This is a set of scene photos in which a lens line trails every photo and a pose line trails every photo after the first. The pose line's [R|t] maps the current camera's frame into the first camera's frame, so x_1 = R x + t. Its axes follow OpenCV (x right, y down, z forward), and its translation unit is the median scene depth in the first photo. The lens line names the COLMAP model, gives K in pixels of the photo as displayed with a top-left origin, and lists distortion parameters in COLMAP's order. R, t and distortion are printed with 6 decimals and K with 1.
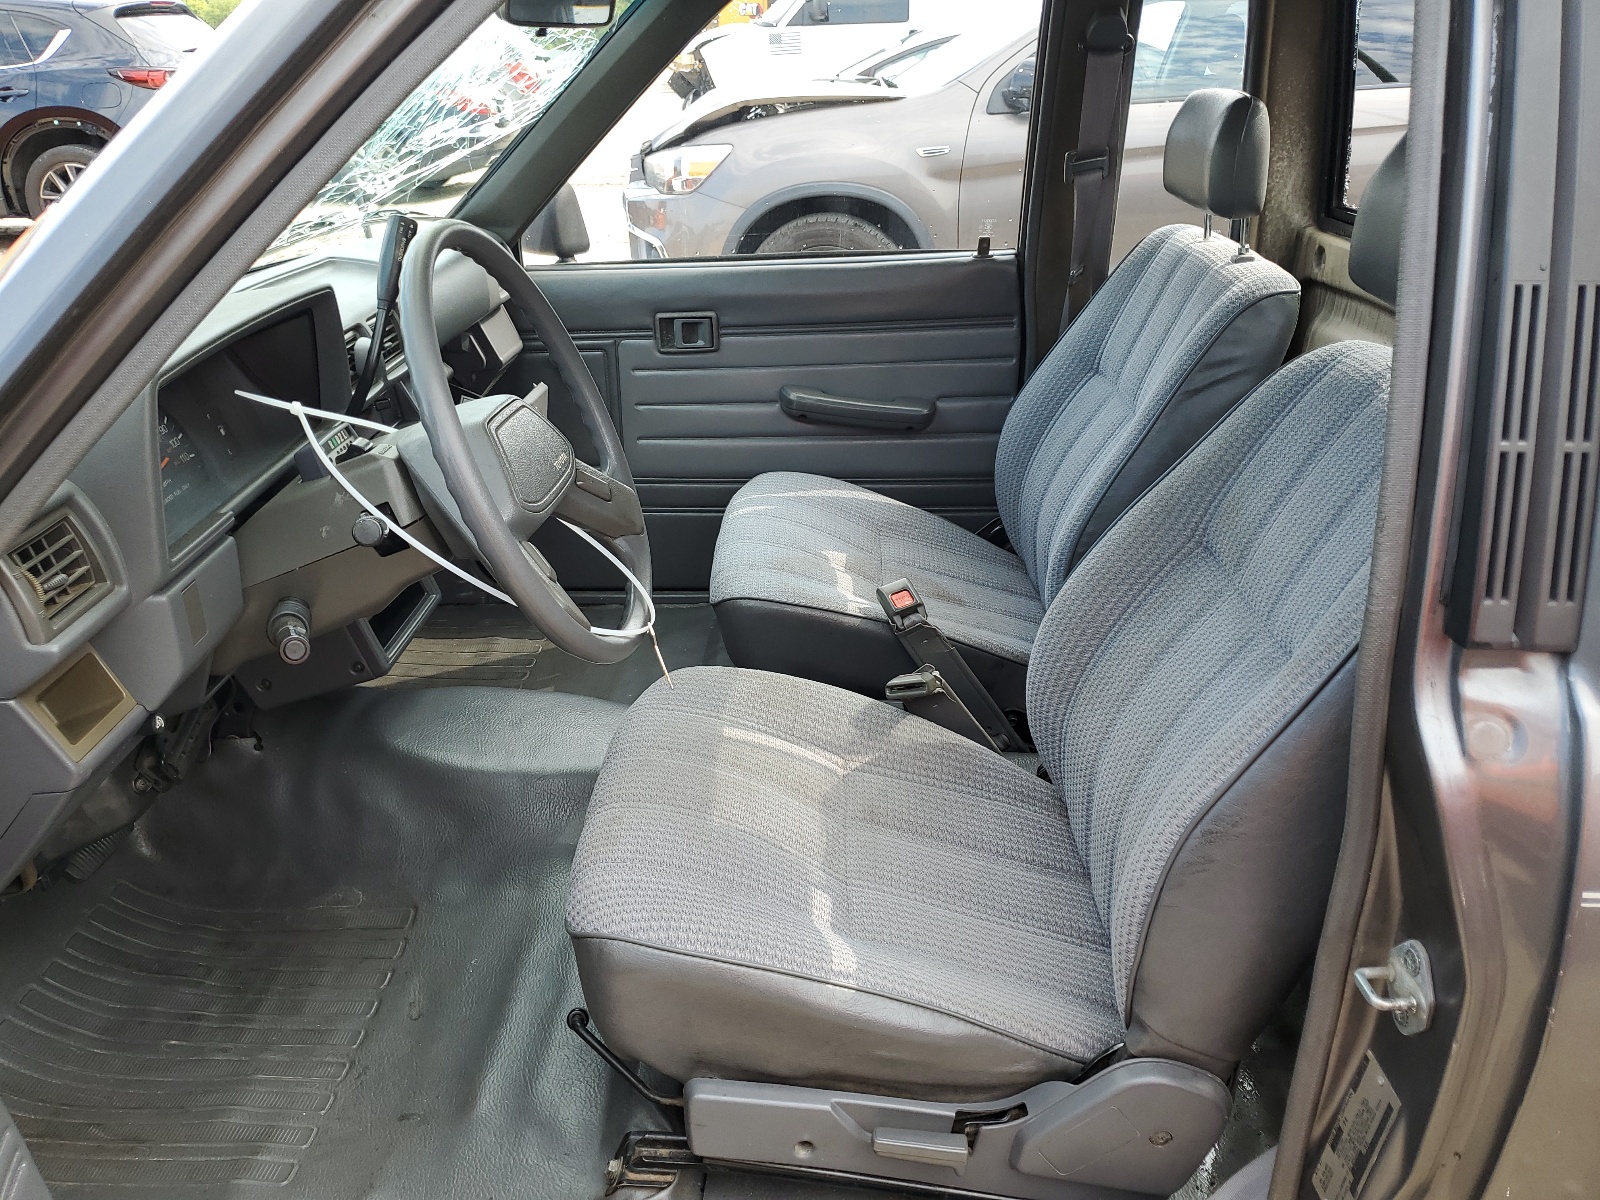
lens RADIAL K [[1212.9, 0, 800.0], [0, 1212.9, 600.0], [0, 0, 1]] dist [-0.003451, -0.001718]
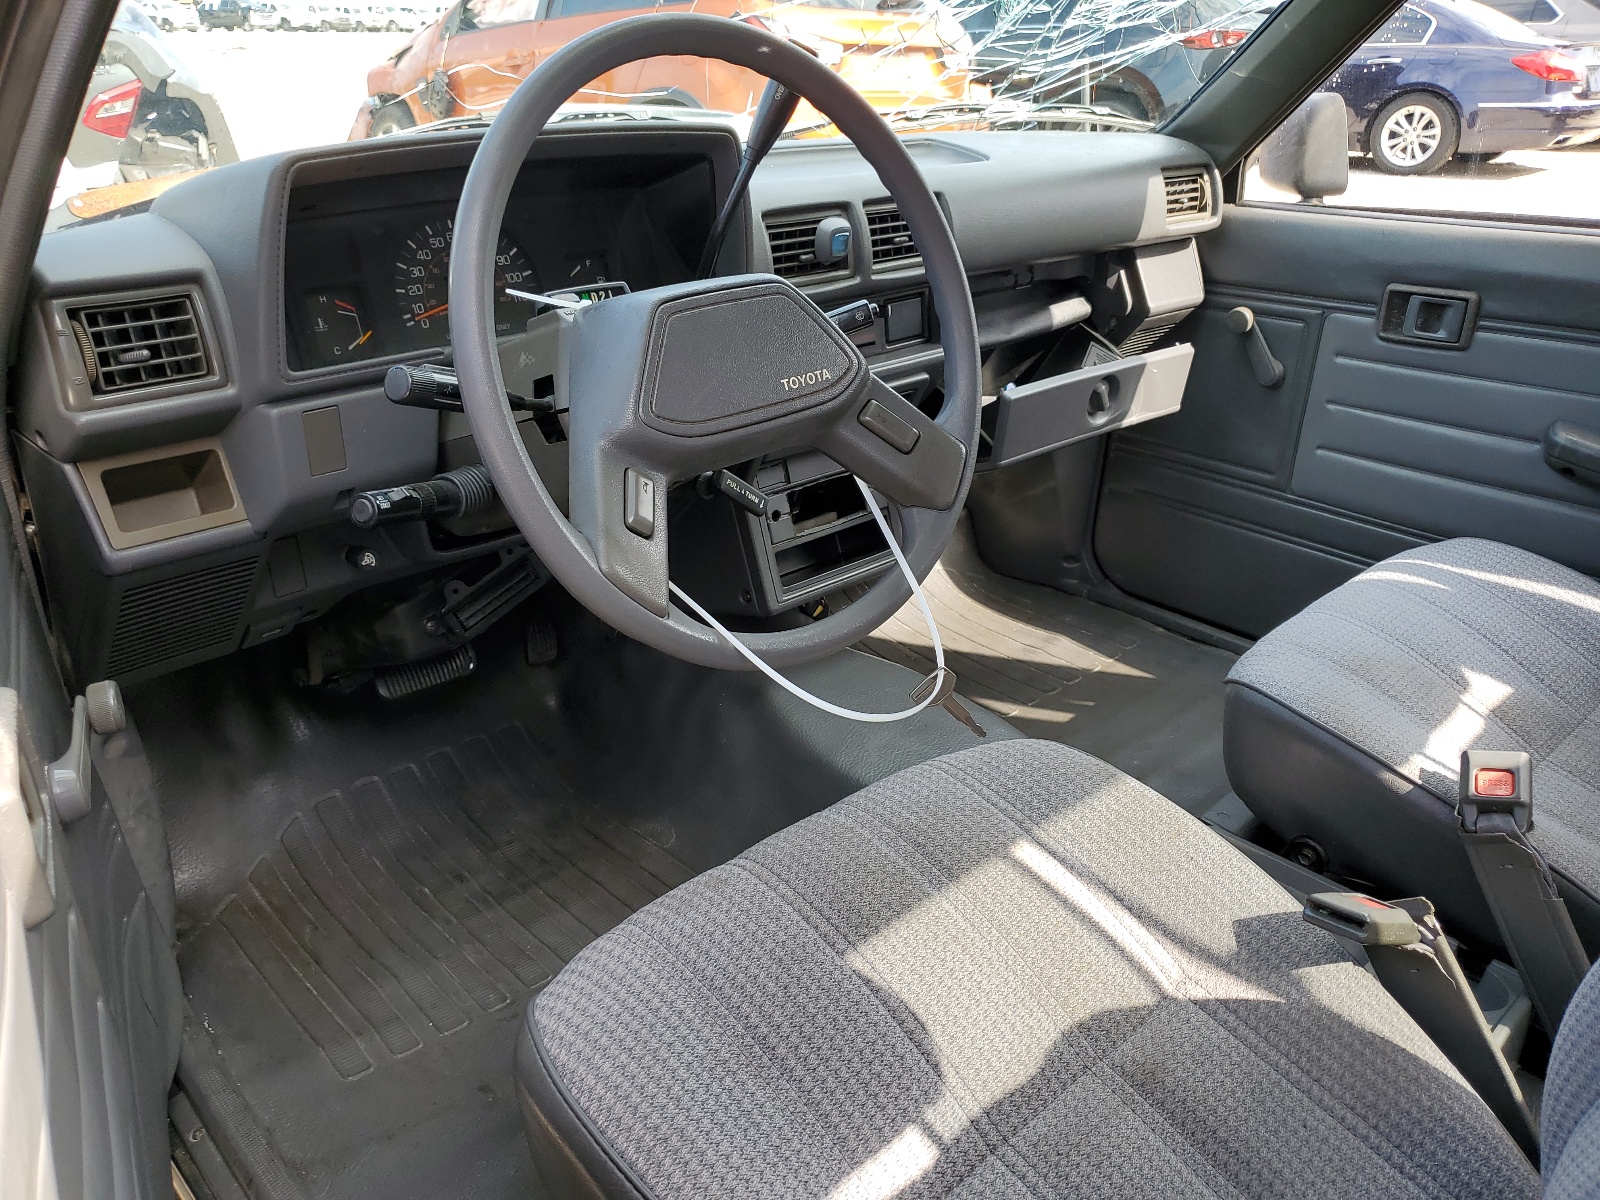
lens RADIAL K [[1135.2, 0, 800.0], [0, 1135.2, 600.0], [0, 0, 1]] dist [0.052076, -0.001240]
pose [[0.693248, 0.331518, -0.639925, 0.145542], [-0.311414, 0.938543, 0.148856, -0.051442], [0.649945, 0.096088, 0.753882, 0.269532]]
